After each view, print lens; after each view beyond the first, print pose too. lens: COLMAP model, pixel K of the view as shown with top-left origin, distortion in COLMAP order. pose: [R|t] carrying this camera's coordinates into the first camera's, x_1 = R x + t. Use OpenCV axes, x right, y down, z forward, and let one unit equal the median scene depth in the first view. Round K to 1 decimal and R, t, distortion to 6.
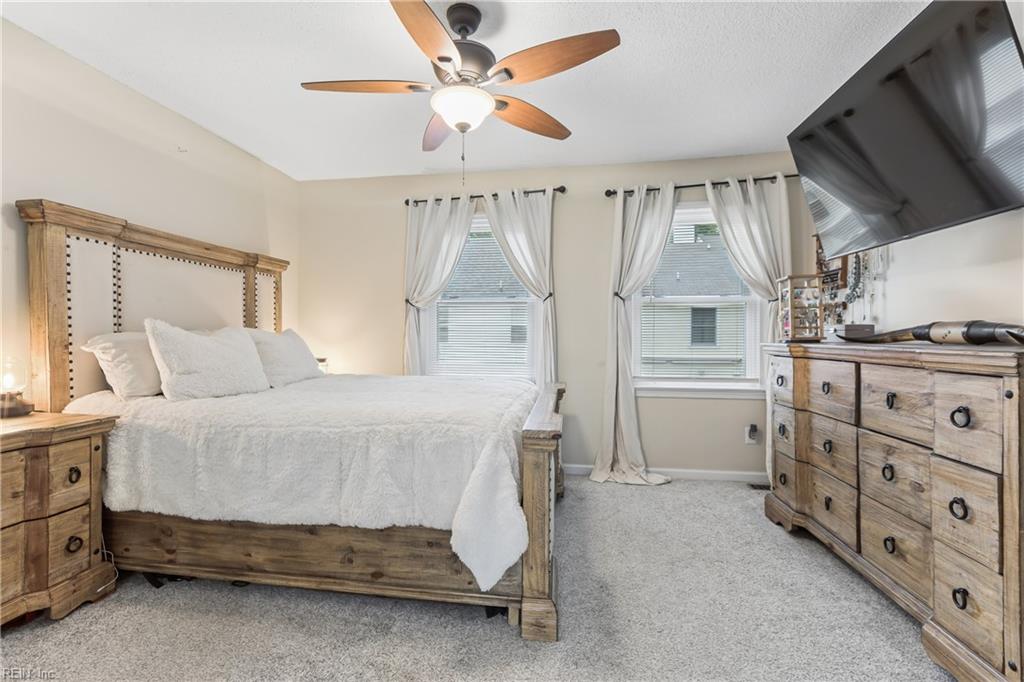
lens RADIAL K [[455.9, 0, 498.9], [0, 455.9, 334.3], [0, 0, 1]] dist [0.000610, 0.000328]
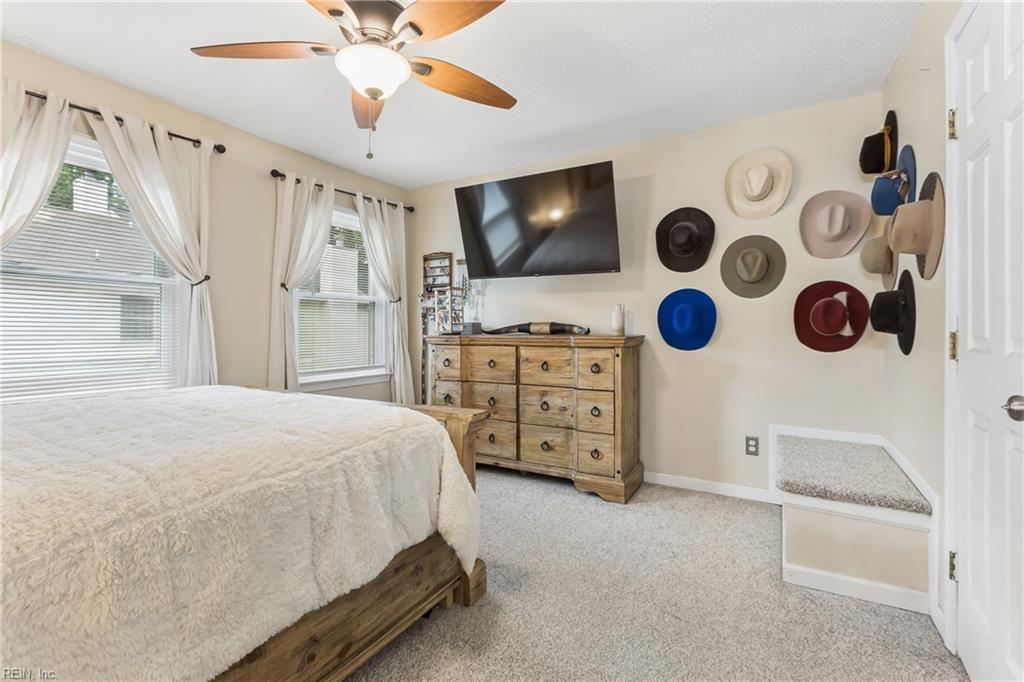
lens RADIAL K [[448.7, 0, 509.8], [0, 448.7, 331.3], [0, 0, 1]] dist [-0.000410, -0.000086]
pose [[0.369174, -0.002718, 0.929356, -0.804775], [-0.001409, 0.999993, 0.003484, 0.002381], [-0.929359, -0.002596, 0.369168, 0.453528]]
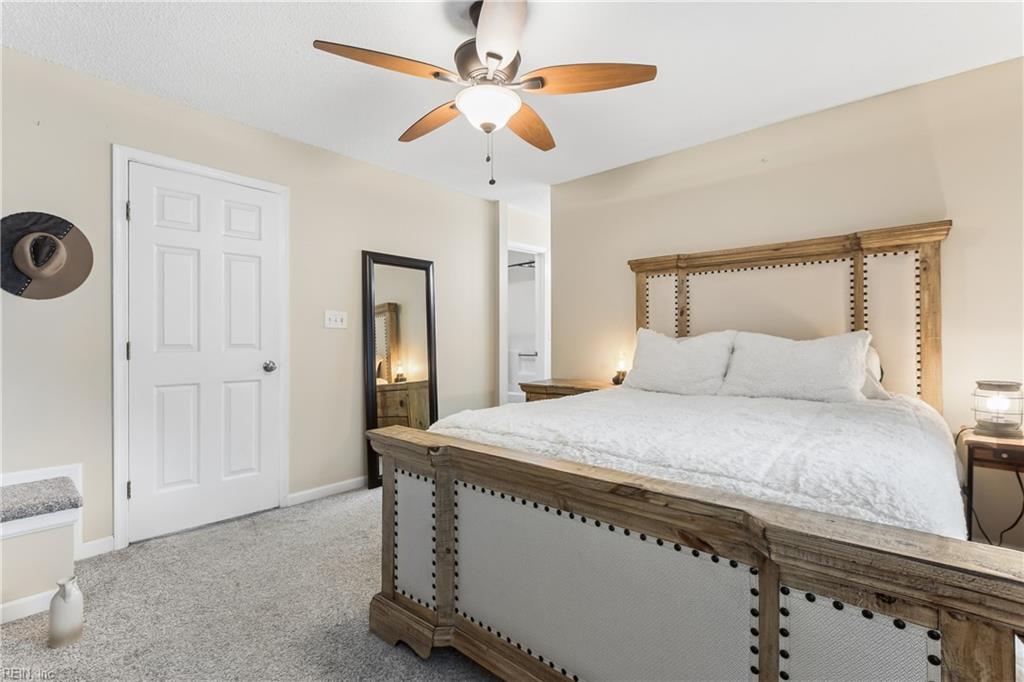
lens RADIAL K [[455.9, 0, 498.9], [0, 455.9, 334.3], [0, 0, 1]] dist [0.000610, 0.000328]
pose [[-0.538018, -0.008505, -0.842890, 0.719466], [0.002581, 0.999928, -0.011738, -0.000011], [0.842929, -0.008491, -0.537958, 1.533198]]
